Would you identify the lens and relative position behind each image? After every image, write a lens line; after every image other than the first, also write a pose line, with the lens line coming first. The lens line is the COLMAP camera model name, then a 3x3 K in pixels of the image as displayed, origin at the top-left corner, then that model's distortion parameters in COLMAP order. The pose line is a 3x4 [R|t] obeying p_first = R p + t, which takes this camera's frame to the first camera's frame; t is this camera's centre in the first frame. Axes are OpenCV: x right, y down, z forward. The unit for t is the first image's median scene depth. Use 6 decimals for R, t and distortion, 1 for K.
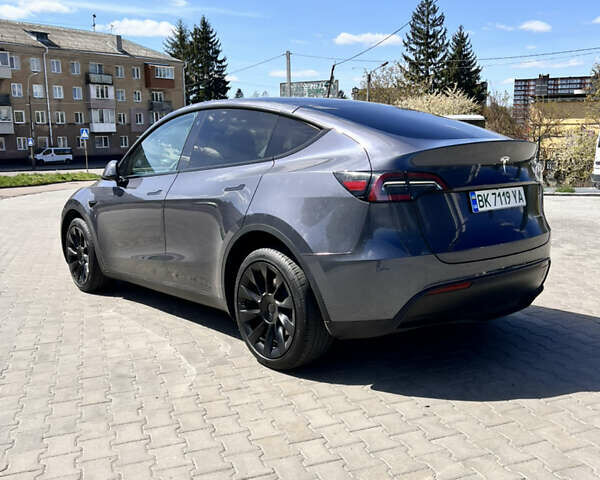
lens RADIAL K [[617.2, 0, 300.0], [0, 617.2, 240.0], [0, 0, 1]] dist [0.060241, -0.088371]
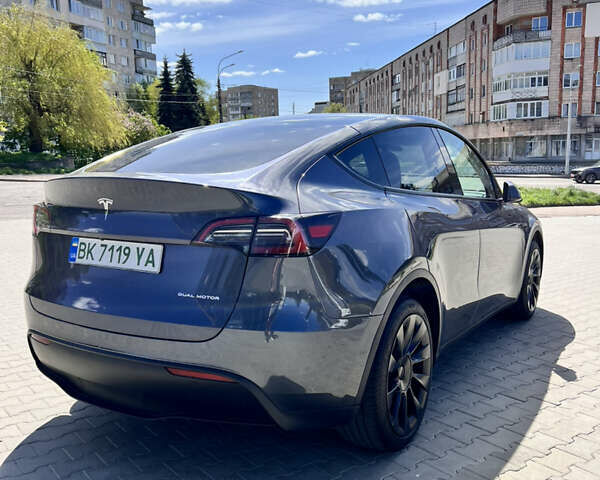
lens RADIAL K [[616.3, 0, 304.0], [0, 616.3, 241.0], [0, 0, 1]] dist [0.072213, -0.094886]
pose [[0.298827, 0.140064, -0.943973, 0.108930], [-0.137446, 0.985174, 0.102667, -0.018928], [0.944357, 0.099066, 0.313648, 0.097910]]
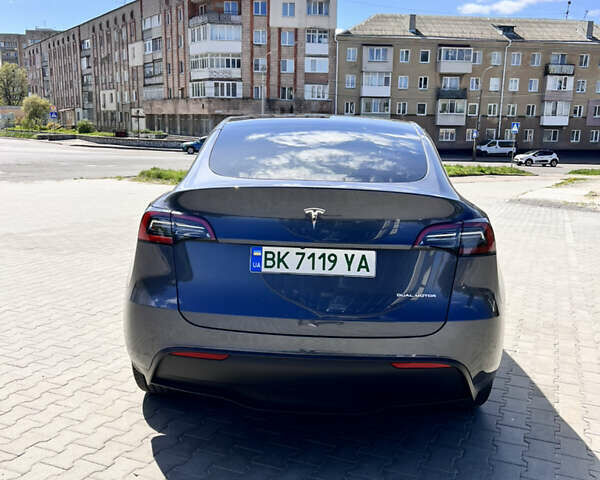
lens RADIAL K [[616.3, 0, 304.0], [0, 616.3, 241.0], [0, 0, 1]] dist [0.072213, -0.094886]
pose [[0.723918, 0.154028, -0.672472, 0.082301], [-0.141694, 0.987172, 0.073575, -0.014579], [0.675179, 0.042023, 0.736456, 0.042581]]
